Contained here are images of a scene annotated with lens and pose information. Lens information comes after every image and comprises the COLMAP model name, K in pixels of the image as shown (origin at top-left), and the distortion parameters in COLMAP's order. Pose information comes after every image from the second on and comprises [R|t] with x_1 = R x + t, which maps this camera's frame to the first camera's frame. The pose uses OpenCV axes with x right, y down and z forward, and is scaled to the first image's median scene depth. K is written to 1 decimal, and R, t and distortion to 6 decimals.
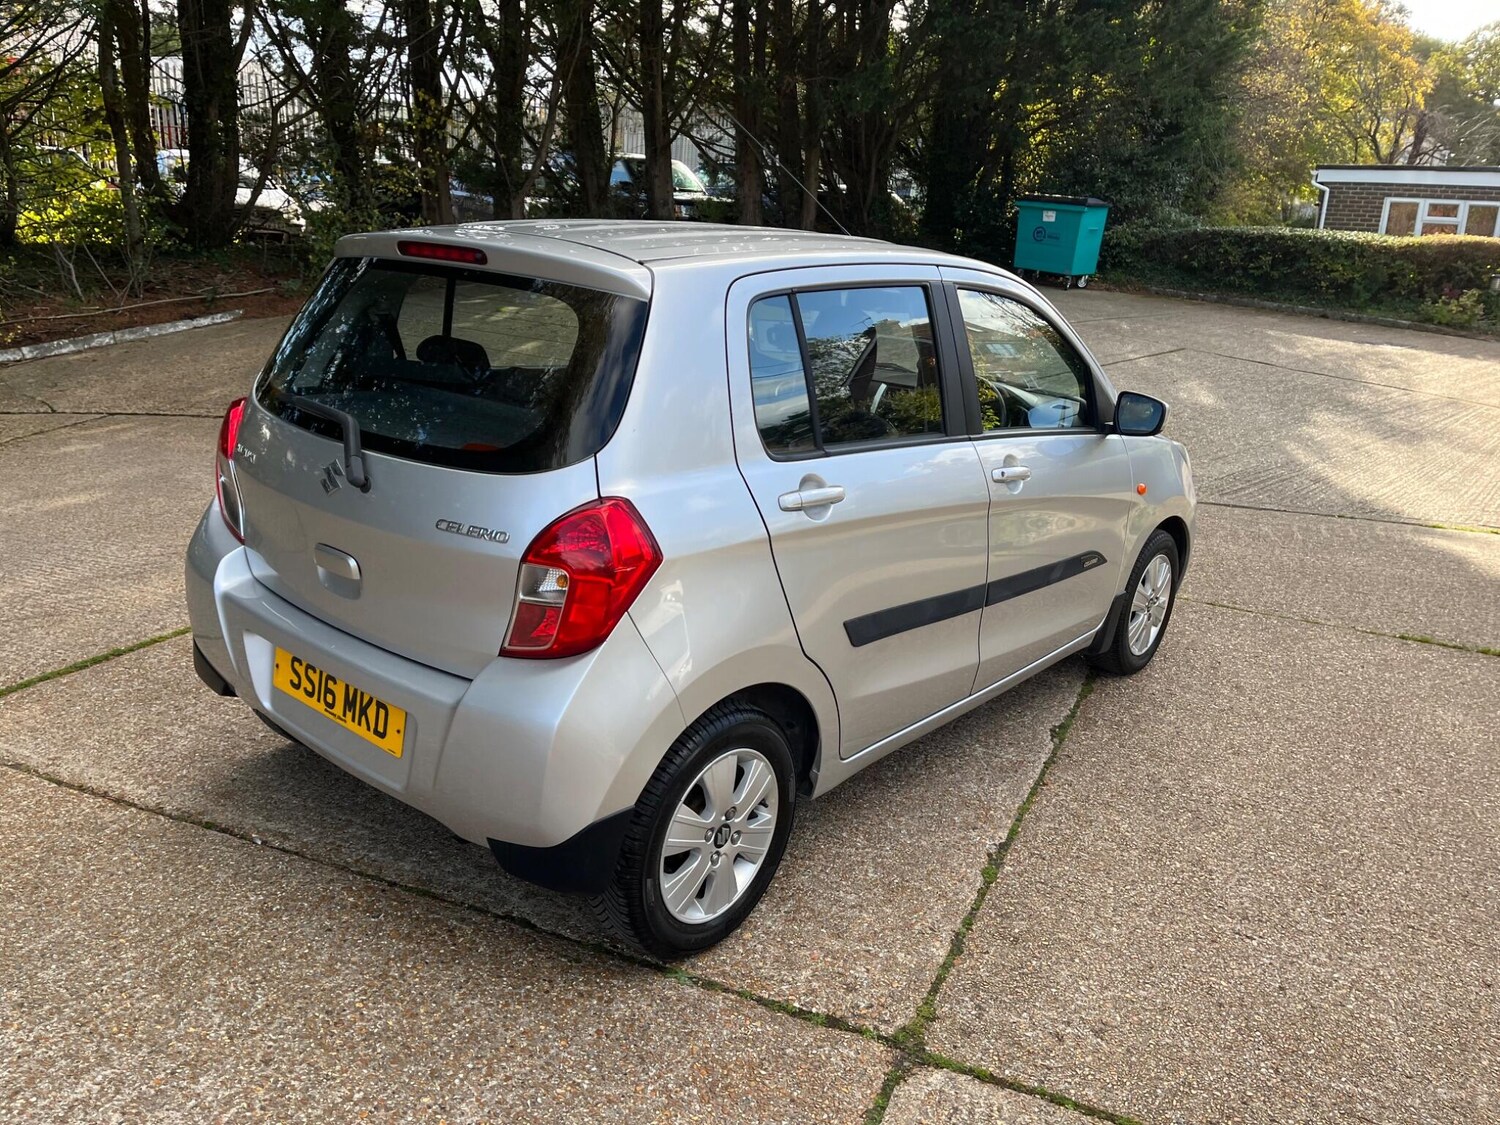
lens RADIAL K [[1135.0, 0, 743.5], [0, 1135.0, 569.8], [0, 0, 1]] dist [0.075335, -0.100341]
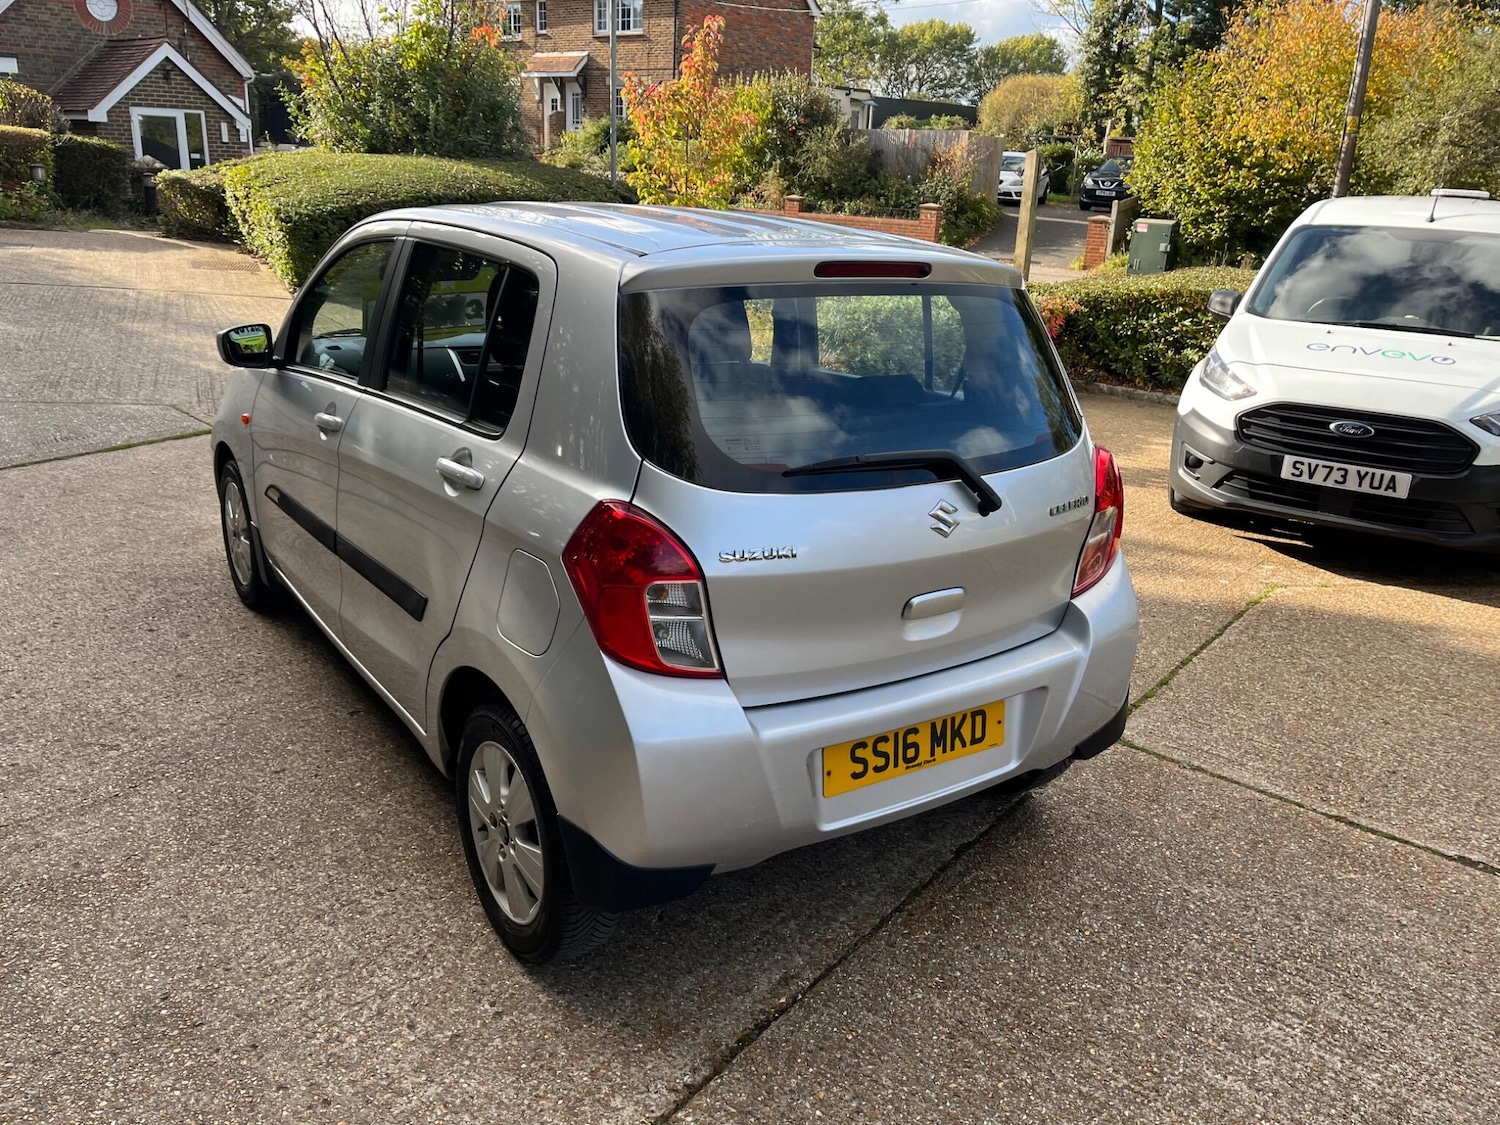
lens RADIAL K [[1135.0, 0, 742.4], [0, 1135.0, 560.9], [0, 0, 1]] dist [0.075335, -0.100341]
pose [[0.270010, -0.339697, 0.900944, -1.139321], [0.249061, 0.928494, 0.275442, -0.314886], [-0.930088, 0.150018, 0.335308, 0.751250]]
